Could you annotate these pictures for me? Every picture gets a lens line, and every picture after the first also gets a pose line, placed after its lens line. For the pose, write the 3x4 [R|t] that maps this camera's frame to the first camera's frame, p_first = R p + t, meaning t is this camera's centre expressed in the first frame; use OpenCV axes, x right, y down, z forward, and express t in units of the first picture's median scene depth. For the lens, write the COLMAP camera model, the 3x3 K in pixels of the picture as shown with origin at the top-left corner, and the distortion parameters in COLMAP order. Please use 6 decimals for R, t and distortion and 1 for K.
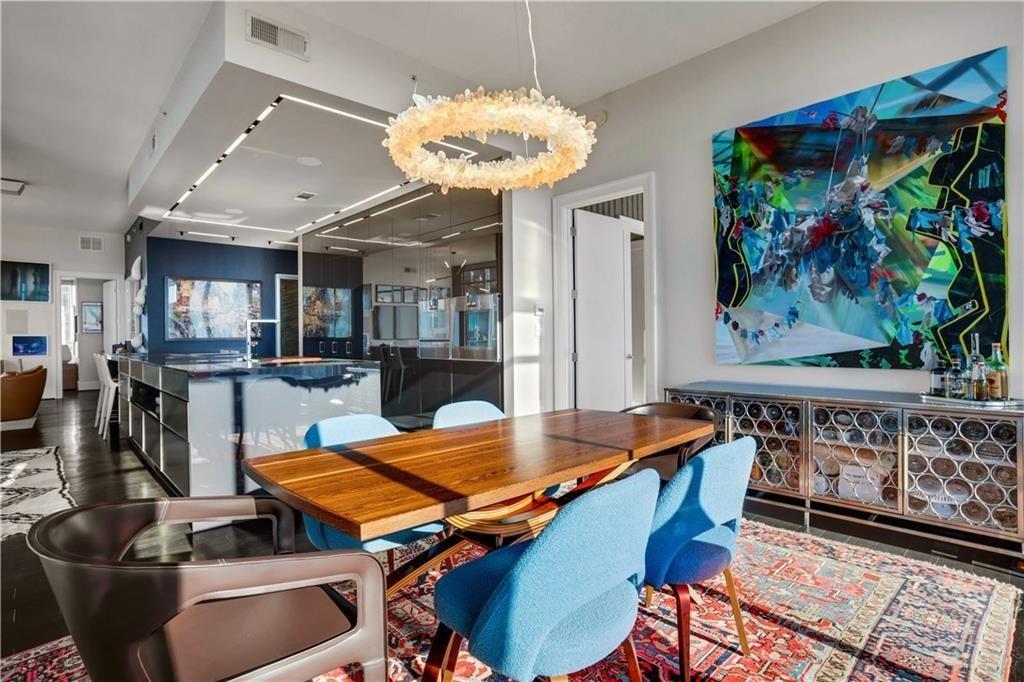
lens RADIAL K [[519.2, 0, 513.0], [0, 519.2, 339.9], [0, 0, 1]] dist [-0.029444, 0.010367]
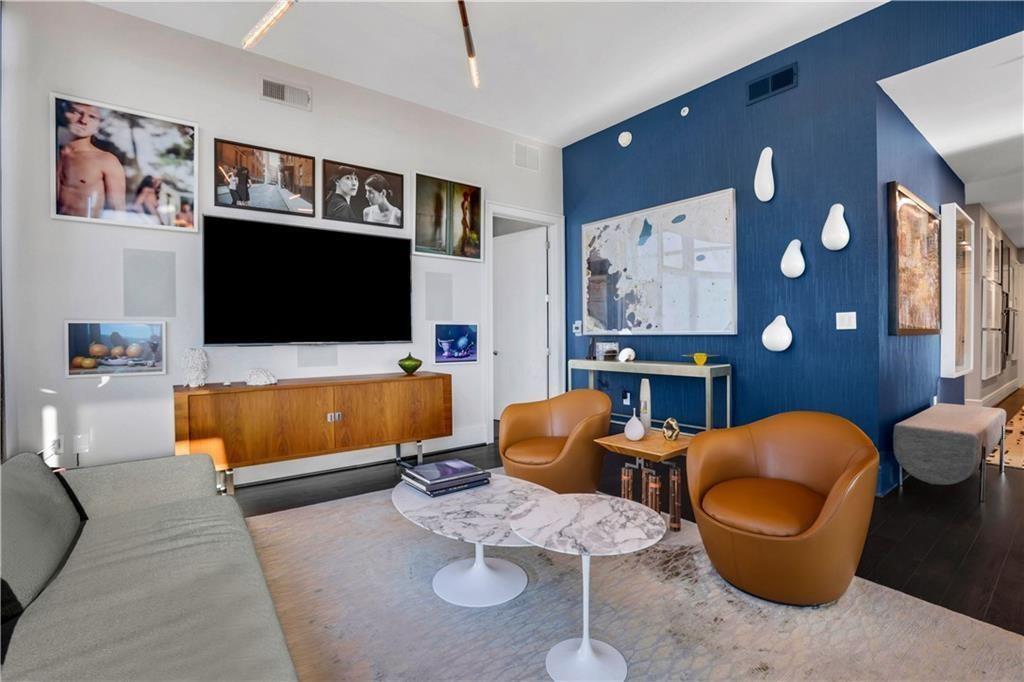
lens RADIAL K [[475.9, 0, 507.2], [0, 475.9, 338.1], [0, 0, 1]] dist [-0.055620, 0.017076]
pose [[0.995348, 0.003034, -0.096300, -0.882491], [-0.003052, 0.999995, -0.000038, 0.006315], [0.096299, 0.000332, 0.995352, 0.548022]]
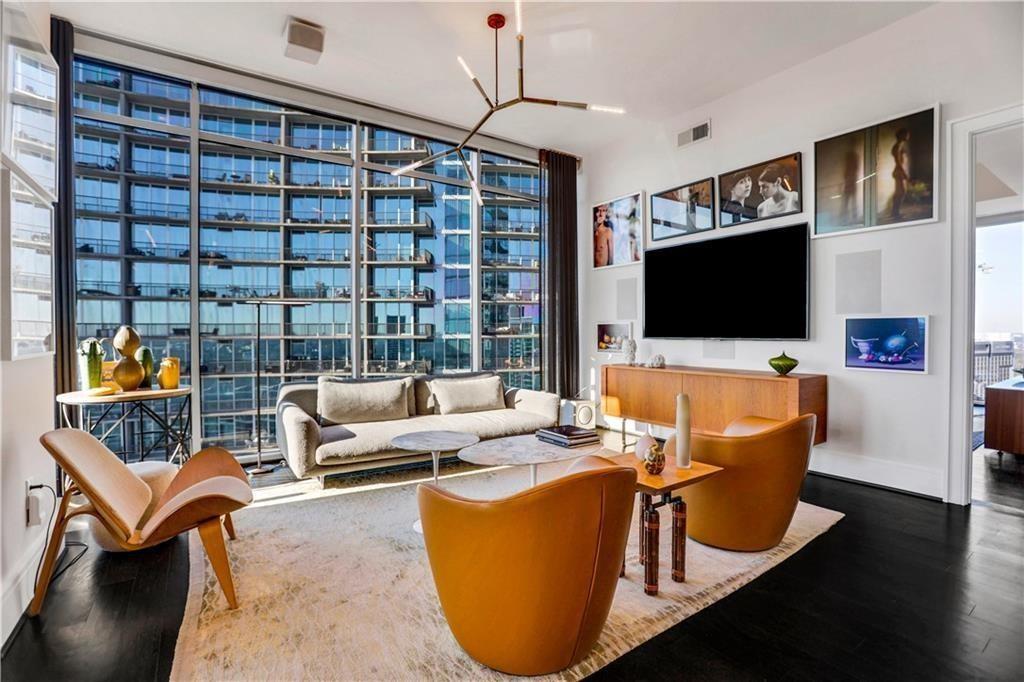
lens RADIAL K [[475.9, 0, 503.4], [0, 475.9, 334.6], [0, 0, 1]] dist [-0.055620, 0.017076]
pose [[-0.157738, 0.016728, -0.987339, -0.588613], [-0.005472, 0.999826, 0.017814, 0.000320], [0.987466, 0.008212, -0.157619, 0.805553]]
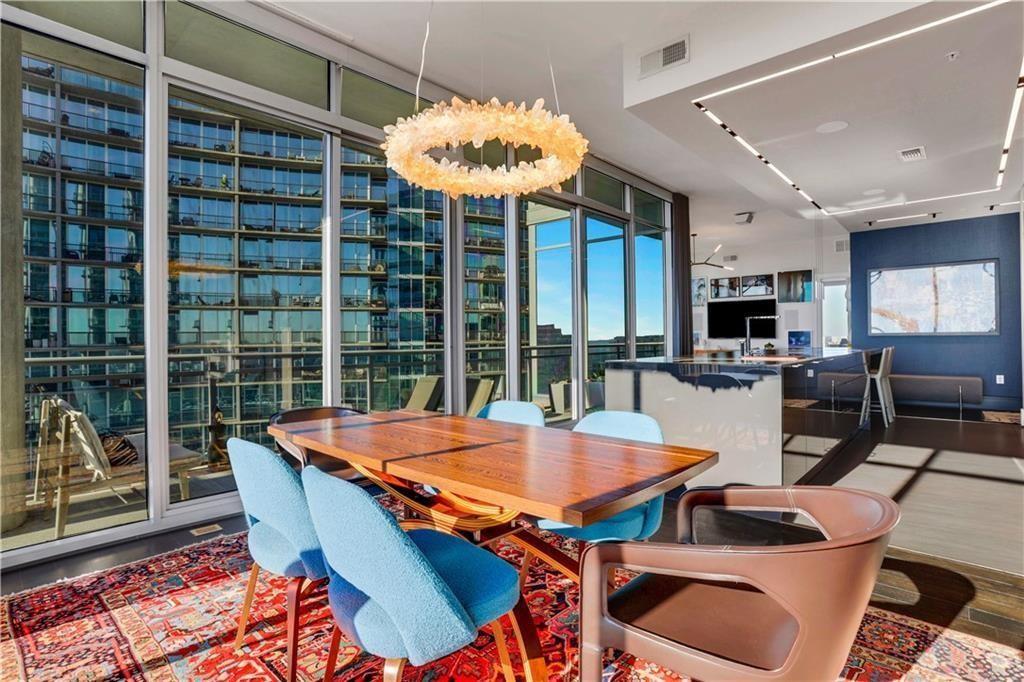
lens RADIAL K [[519.2, 0, 506.1], [0, 519.2, 336.0], [0, 0, 1]] dist [-0.029444, 0.010367]
pose [[0.079385, 0.006279, -0.996824, 0.226431], [0.000703, 0.999980, 0.006355, -0.004052], [0.996844, -0.001205, 0.079379, 0.214392]]
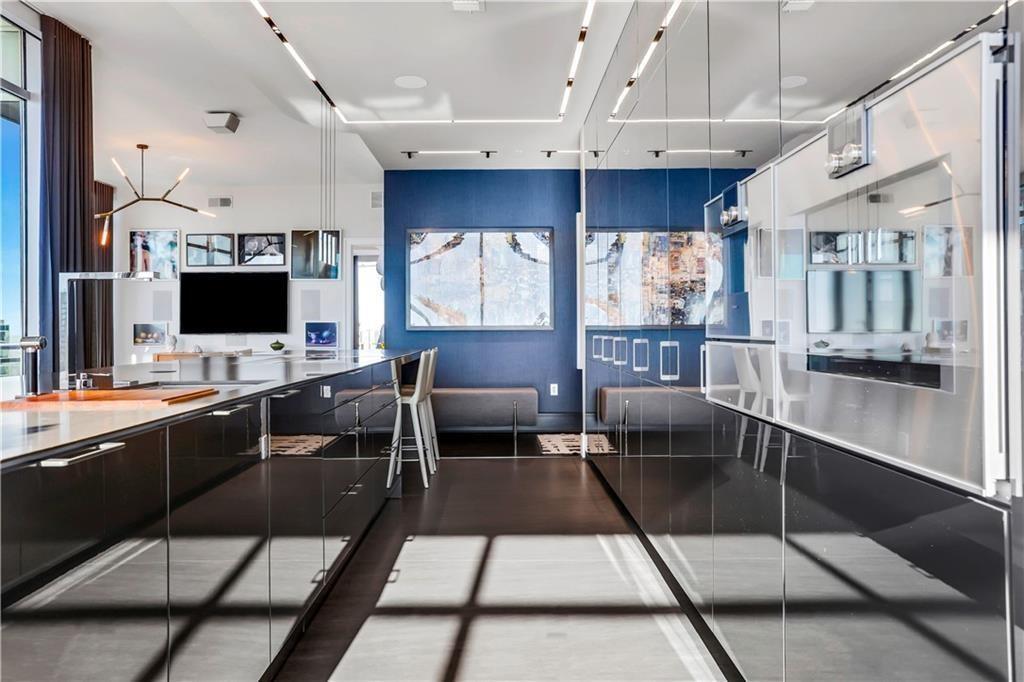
lens RADIAL K [[696.1, 0, 508.9], [0, 696.1, 315.2], [0, 0, 1]] dist [-0.018263, 0.000177]
pose [[0.732609, -0.005850, -0.680625, 0.004119], [-0.007644, 0.999829, -0.016822, -0.002976], [0.680607, 0.017527, 0.732439, 0.419450]]
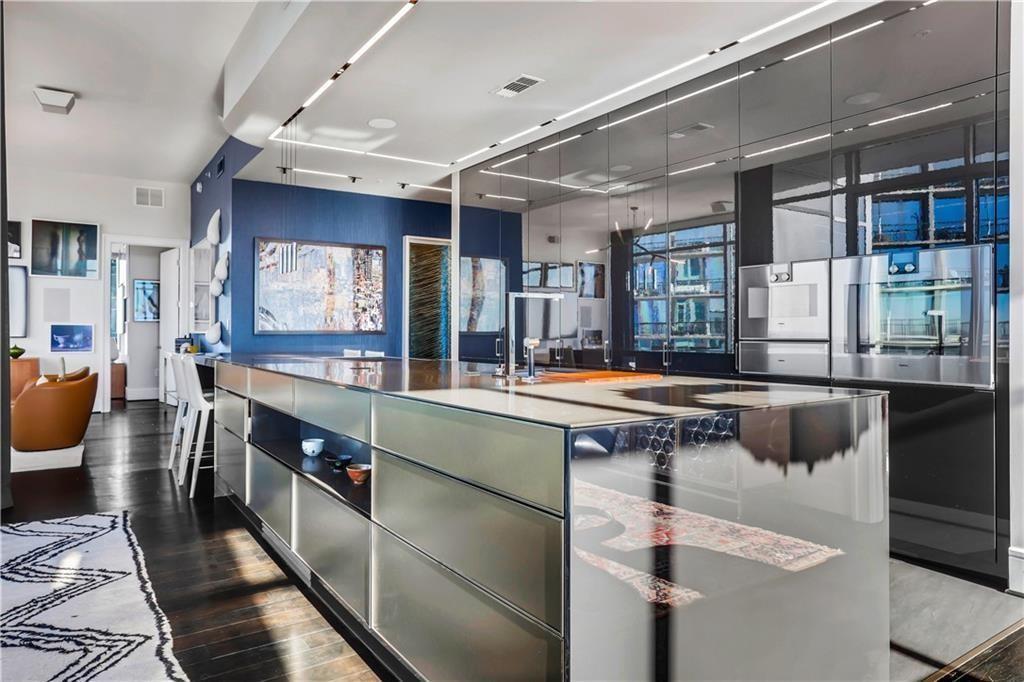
lens RADIAL K [[656.8, 0, 511.7], [0, 656.8, 332.5], [0, 0, 1]] dist [-0.022286, 0.003548]
pose [[0.988570, 0.012221, -0.150269, -0.203402], [-0.013300, 0.999893, -0.006172, 0.000681], [0.150177, 0.008100, 0.988626, 0.192271]]
